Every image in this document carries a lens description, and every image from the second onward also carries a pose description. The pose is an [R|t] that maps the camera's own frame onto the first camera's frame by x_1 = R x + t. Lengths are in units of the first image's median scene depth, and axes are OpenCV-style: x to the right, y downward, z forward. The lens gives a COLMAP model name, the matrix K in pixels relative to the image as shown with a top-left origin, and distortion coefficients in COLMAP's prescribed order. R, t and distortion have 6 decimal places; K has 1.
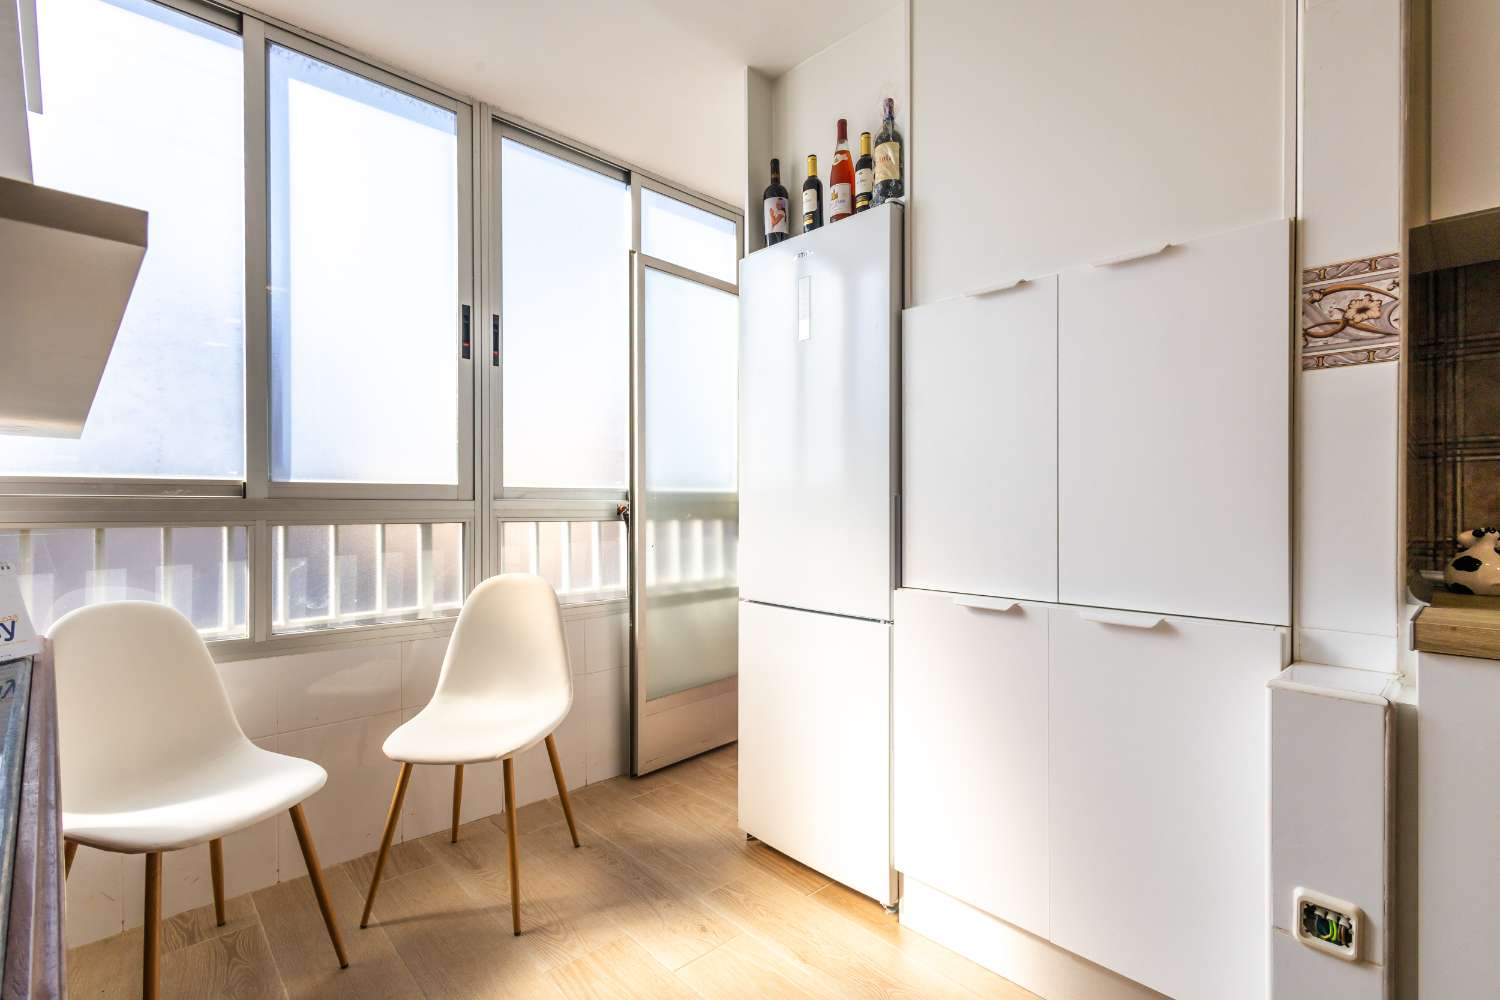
lens RADIAL K [[702.7, 0, 735.7], [0, 702.7, 500.0], [0, 0, 1]] dist [0.010628, -0.000909]
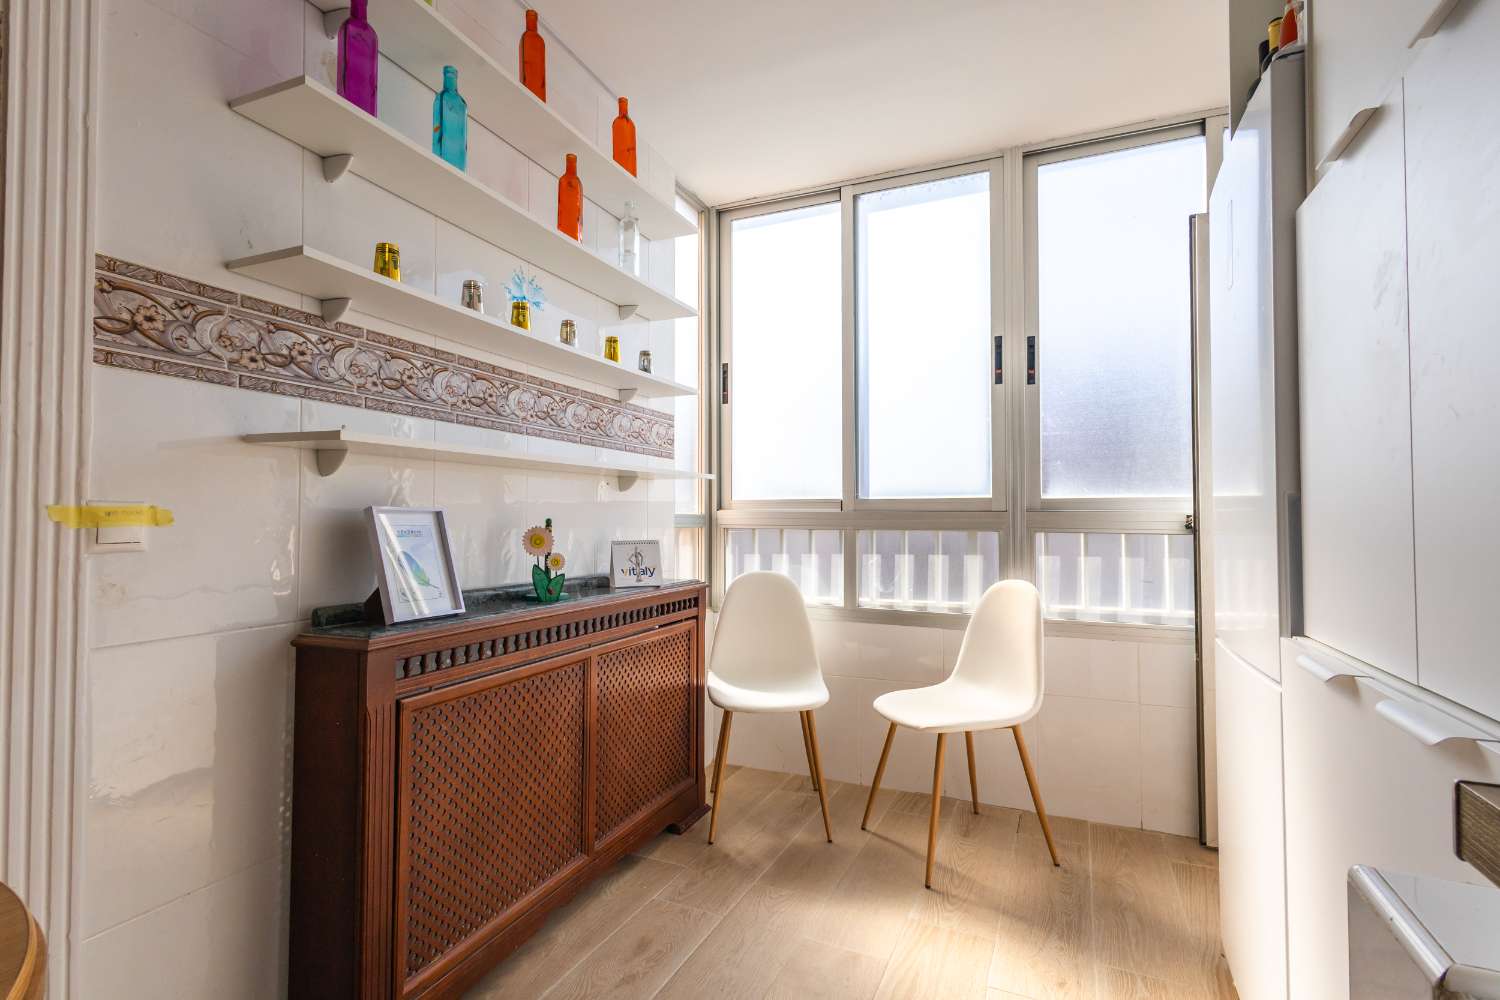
lens RADIAL K [[702.7, 0, 748.1], [0, 702.7, 498.7], [0, 0, 1]] dist [0.010628, -0.000909]
pose [[0.391825, -0.025287, -0.919692, 0.535328], [-0.000397, 0.999617, -0.027653, 0.012703], [0.920039, 0.011200, 0.391666, 0.227807]]
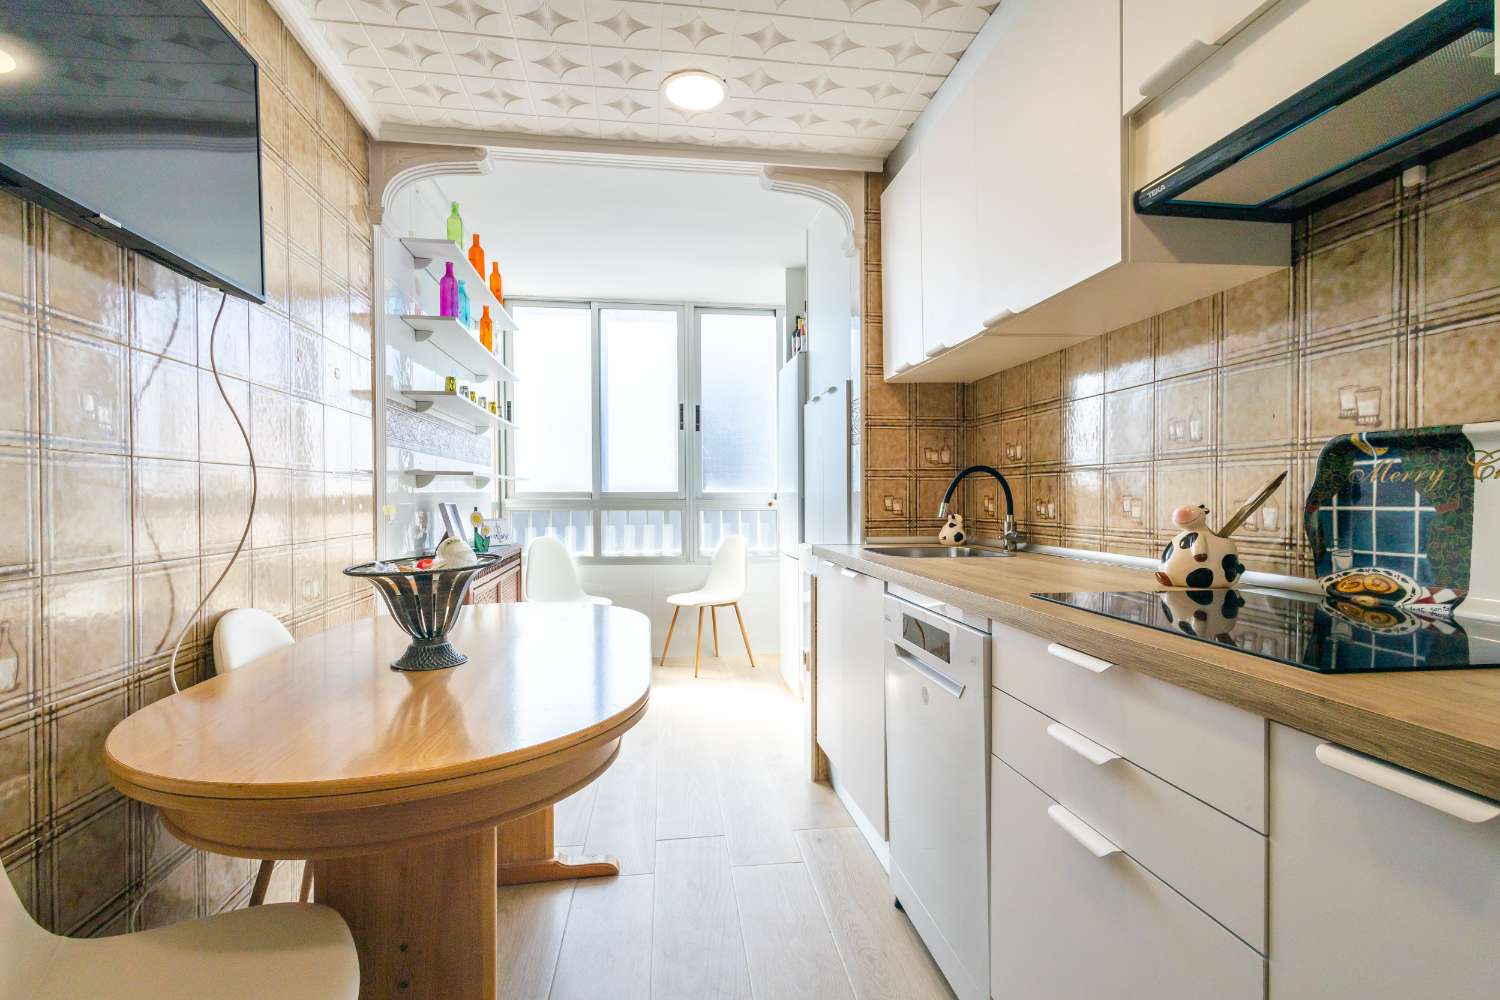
lens RADIAL K [[702.7, 0, 745.5], [0, 702.7, 509.2], [0, 0, 1]] dist [0.010628, -0.000909]
pose [[0.813474, 0.005195, -0.581578, 1.066933], [0.005943, 0.999834, 0.017243, -0.005322], [0.581571, -0.017483, 0.813308, -0.619463]]
